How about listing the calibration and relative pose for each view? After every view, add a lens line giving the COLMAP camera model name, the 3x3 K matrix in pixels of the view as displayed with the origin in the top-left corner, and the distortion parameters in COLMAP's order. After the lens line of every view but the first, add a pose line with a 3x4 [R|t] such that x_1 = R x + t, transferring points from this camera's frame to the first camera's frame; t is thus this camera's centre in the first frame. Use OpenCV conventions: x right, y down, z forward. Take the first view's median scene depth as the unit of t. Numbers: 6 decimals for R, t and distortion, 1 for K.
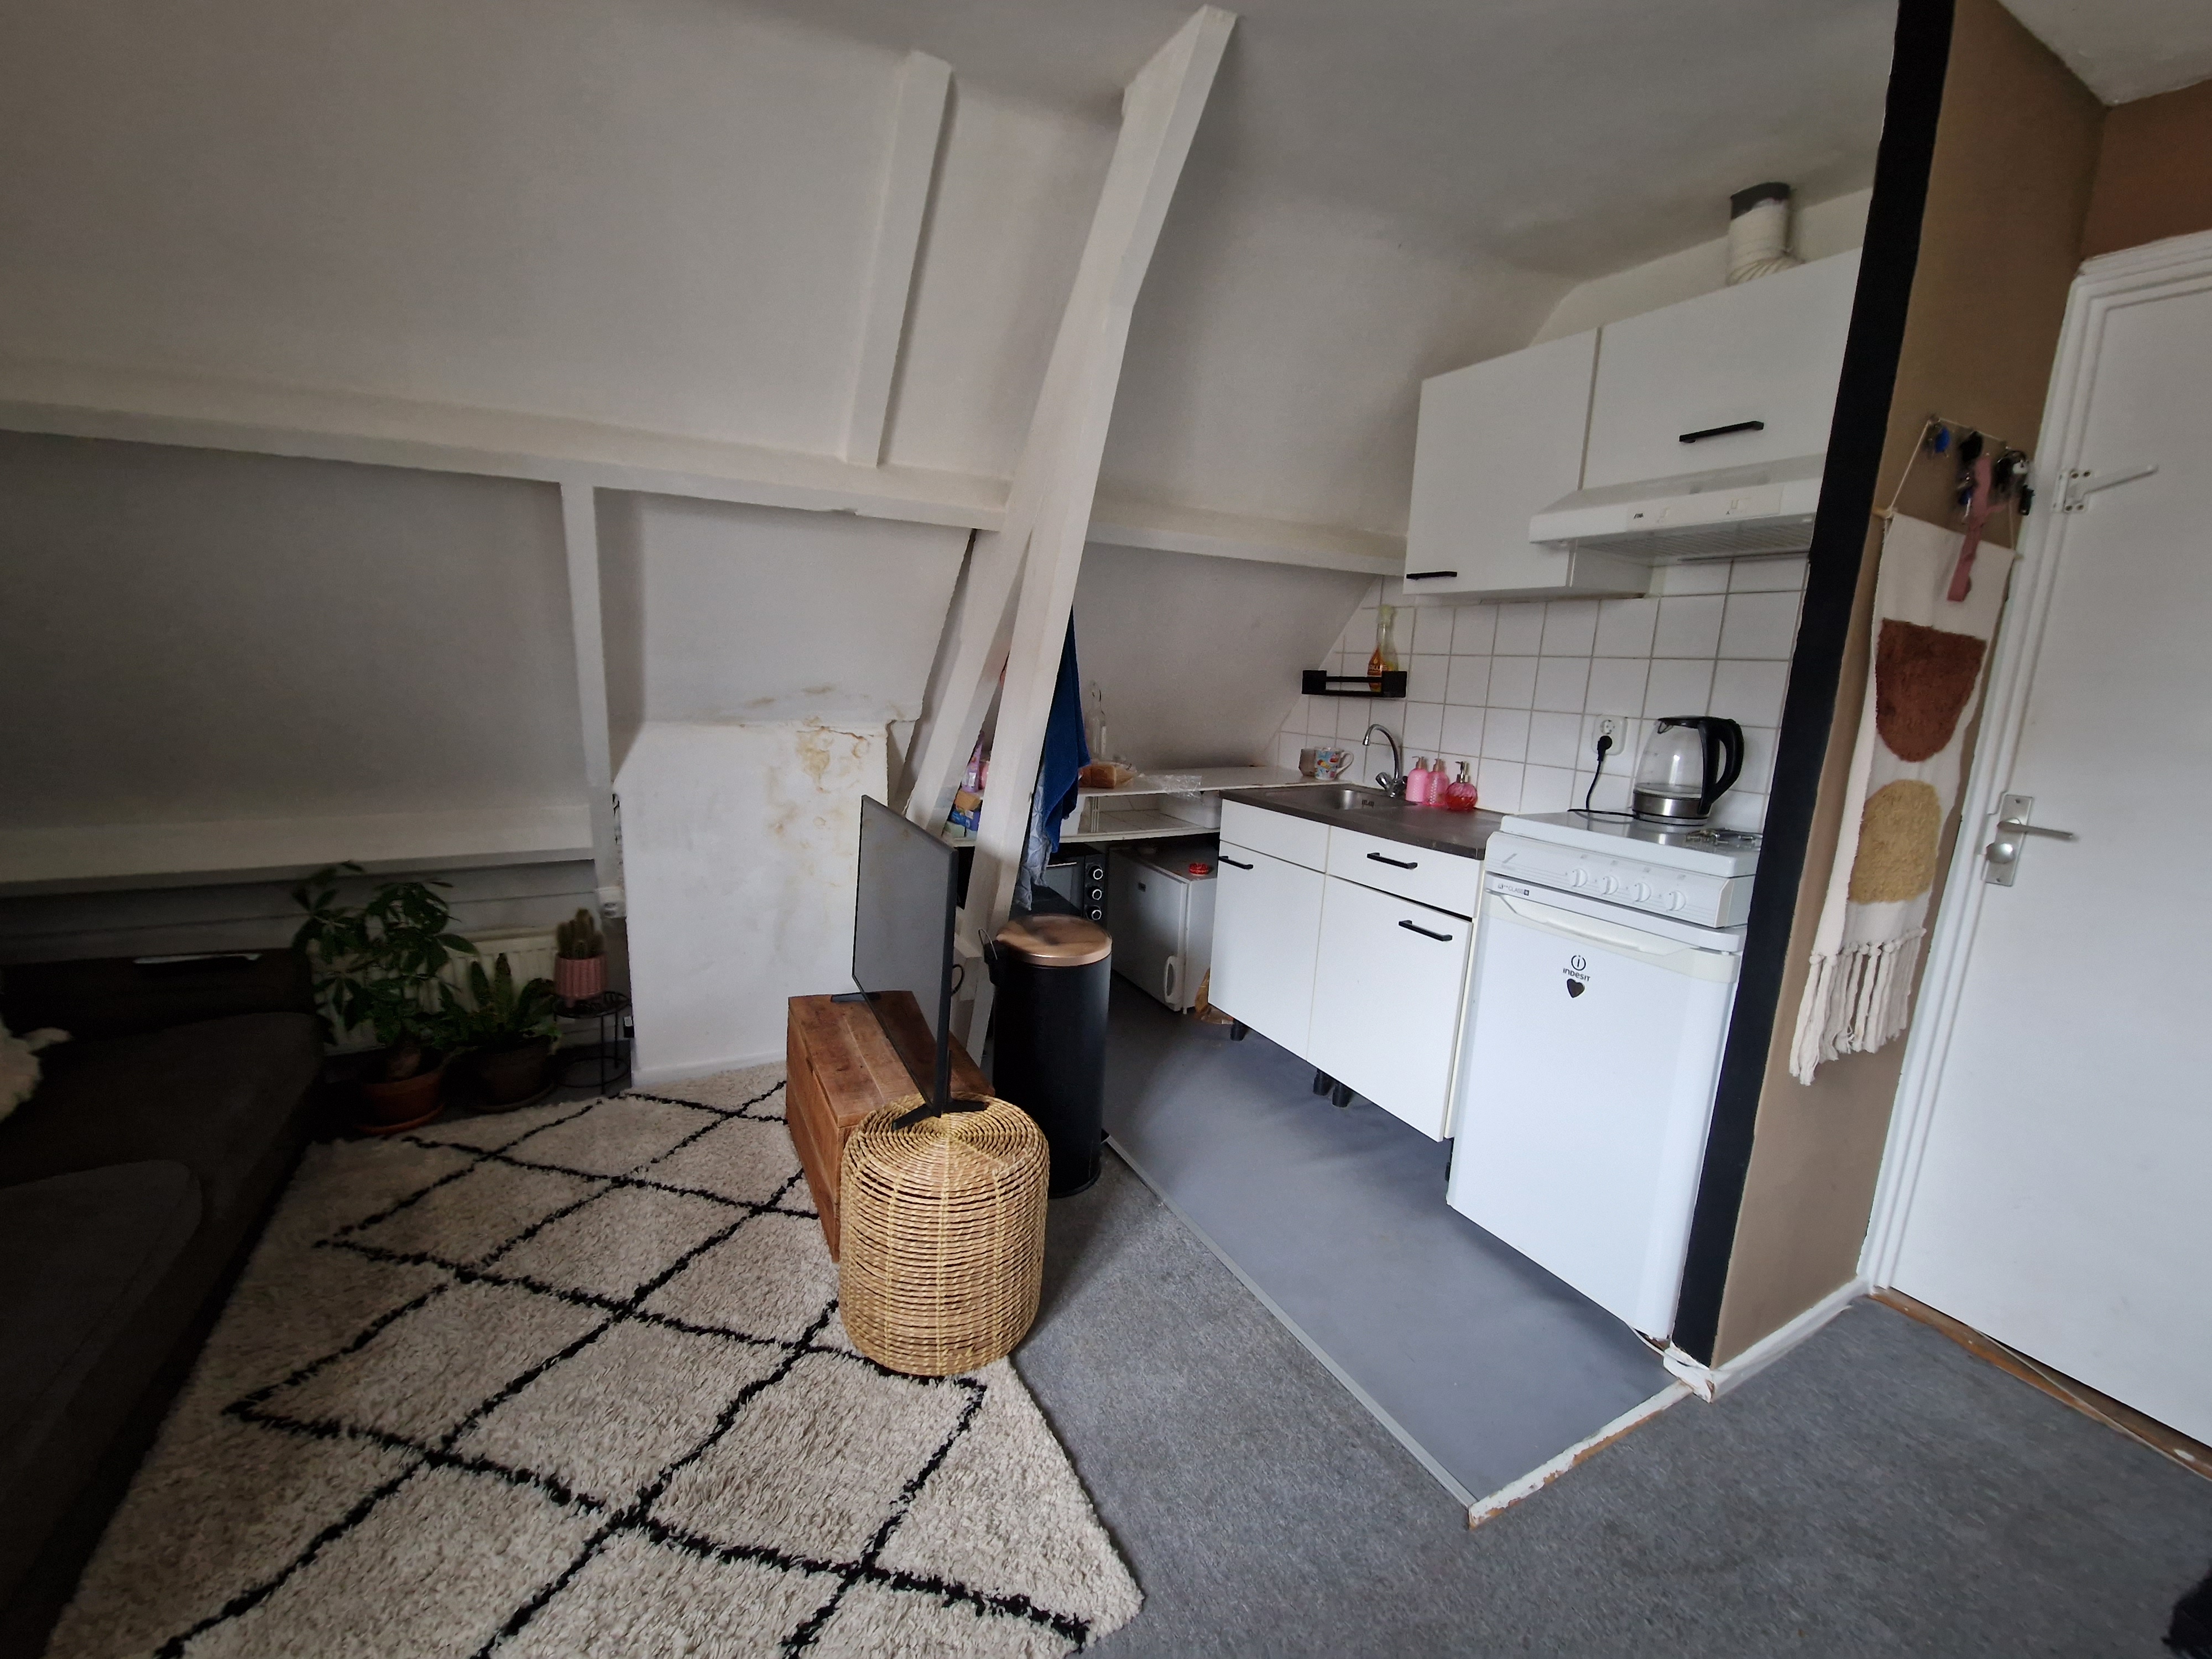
lens RADIAL K [[897.1, 0, 1078.2], [0, 897.1, 832.6], [0, 0, 1]] dist [0.000859, -0.003243]
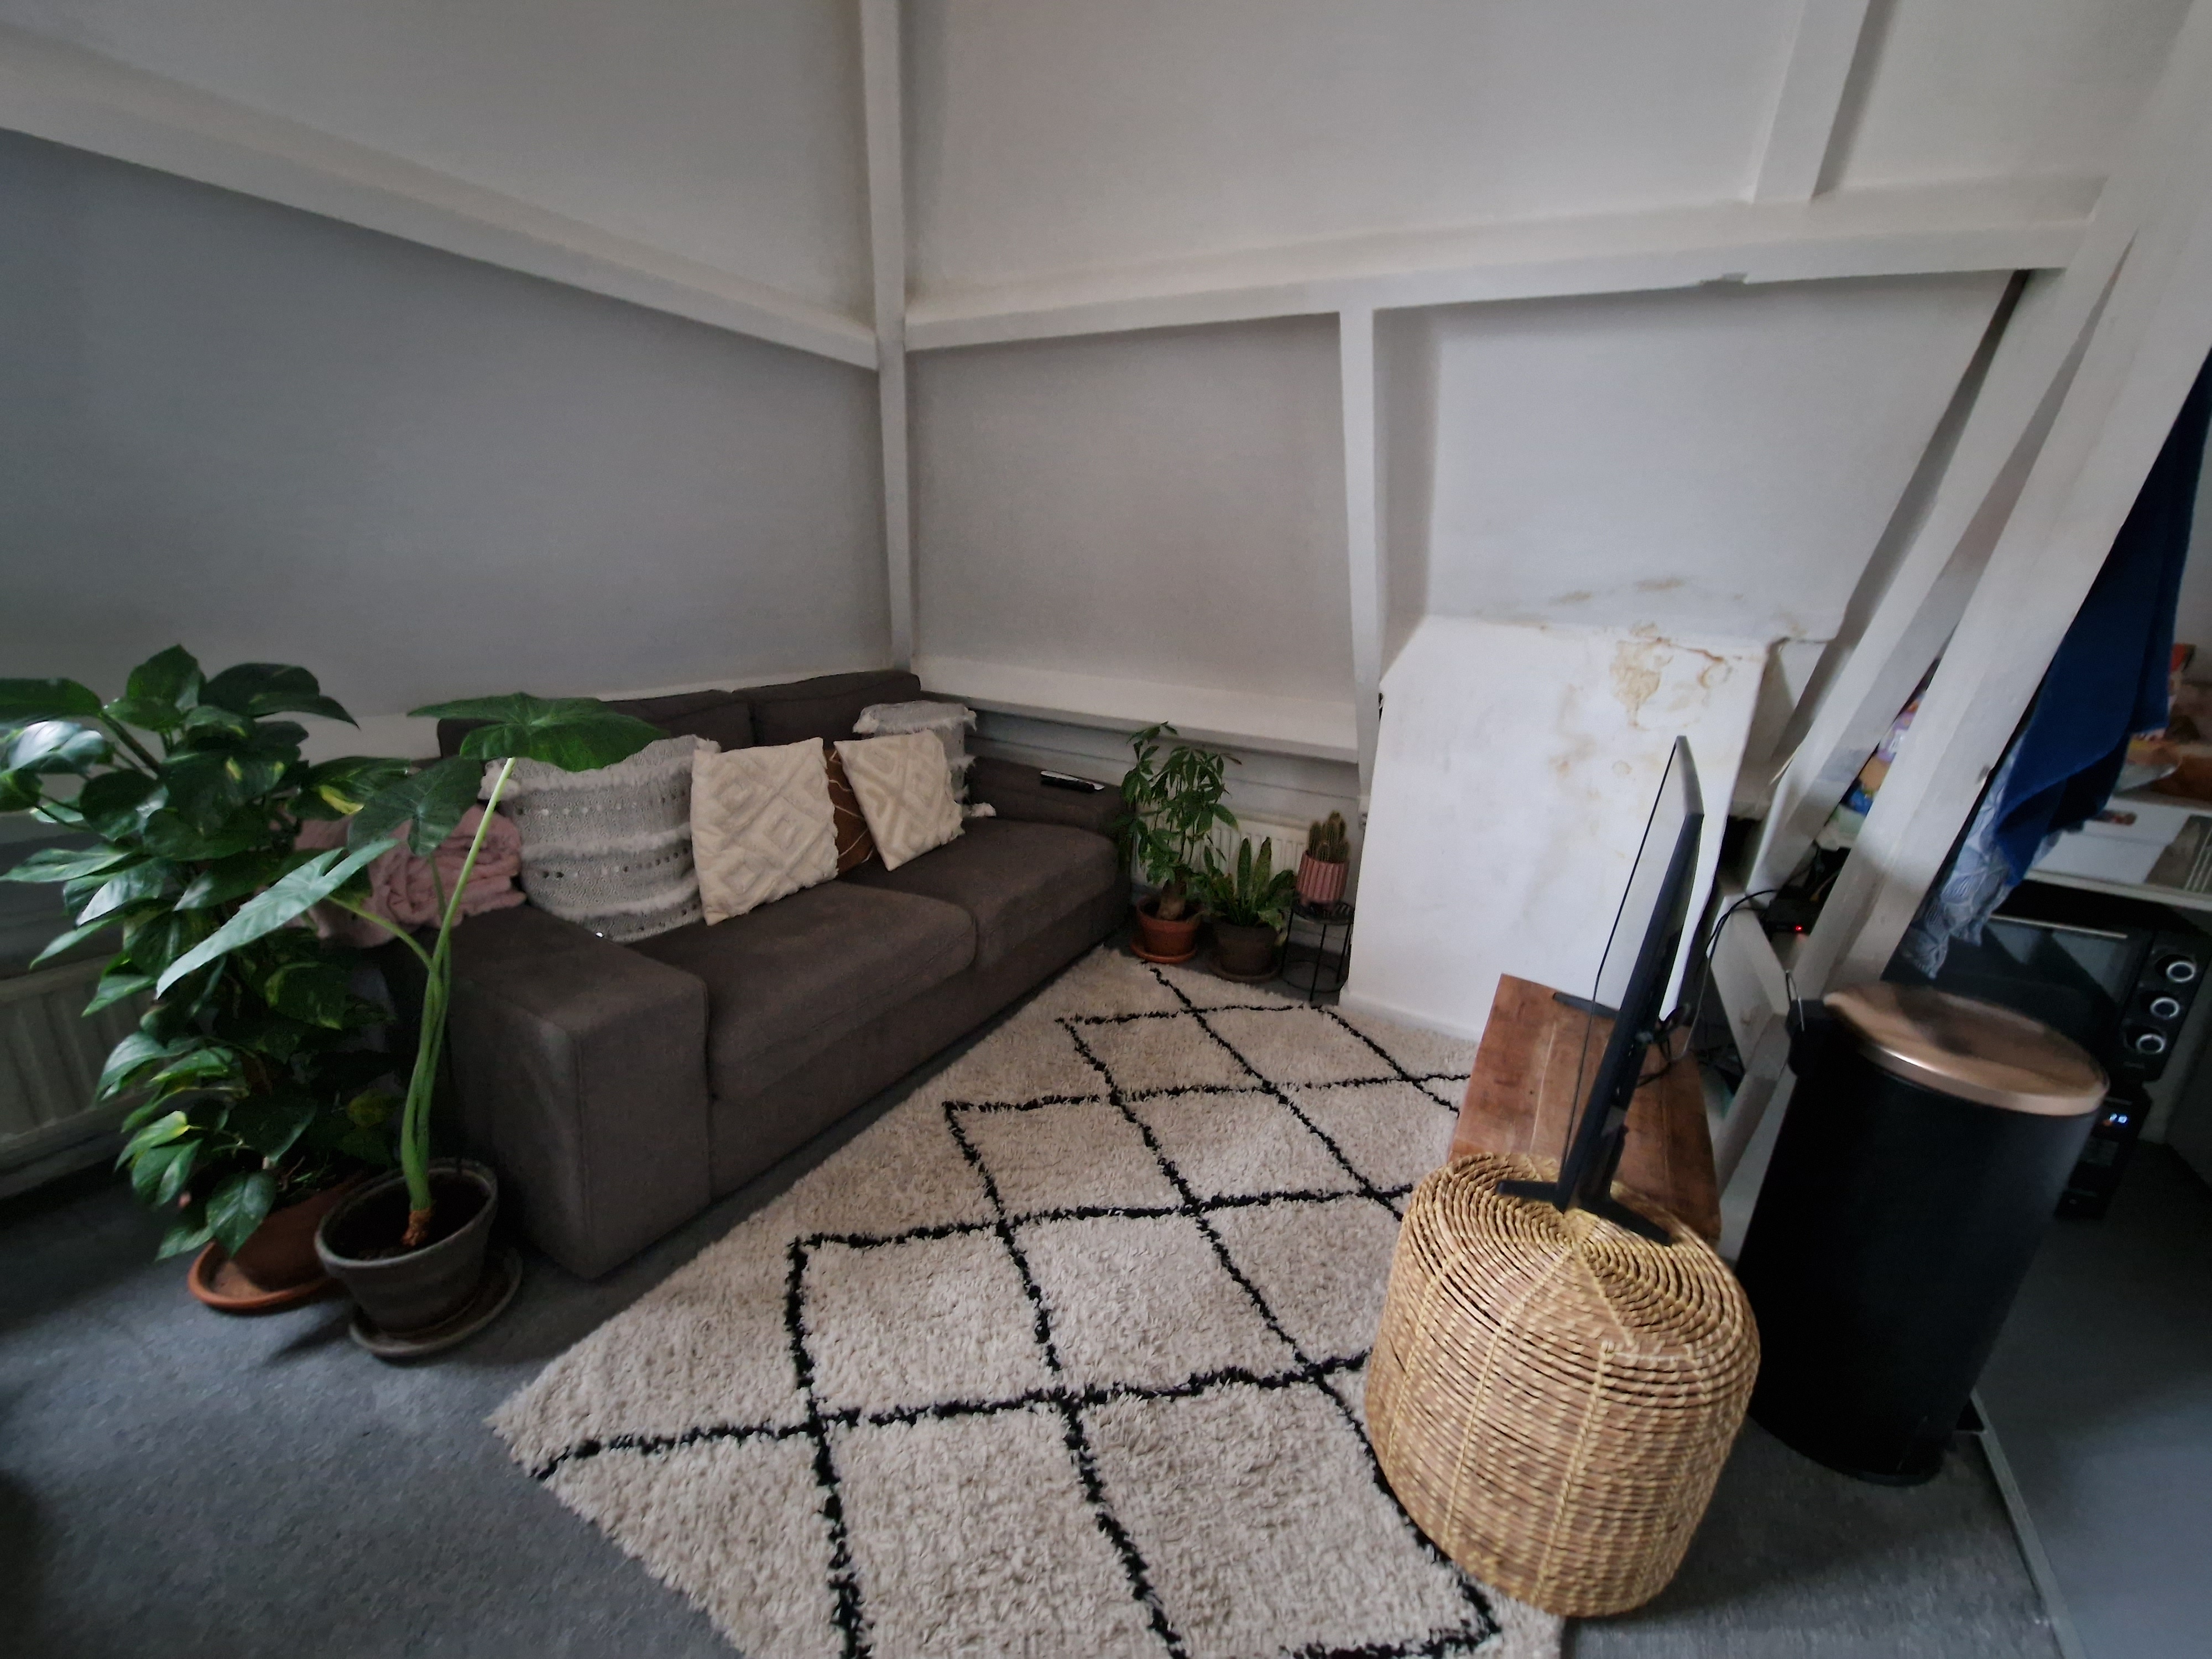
lens RADIAL K [[897.1, 0, 1078.2], [0, 897.1, 832.6], [0, 0, 1]] dist [0.000859, -0.003243]
pose [[0.556846, 0.233438, -0.797138, 0.088587], [-0.190497, 0.970007, 0.150989, 0.018360], [0.808476, 0.067775, 0.584613, 0.279550]]
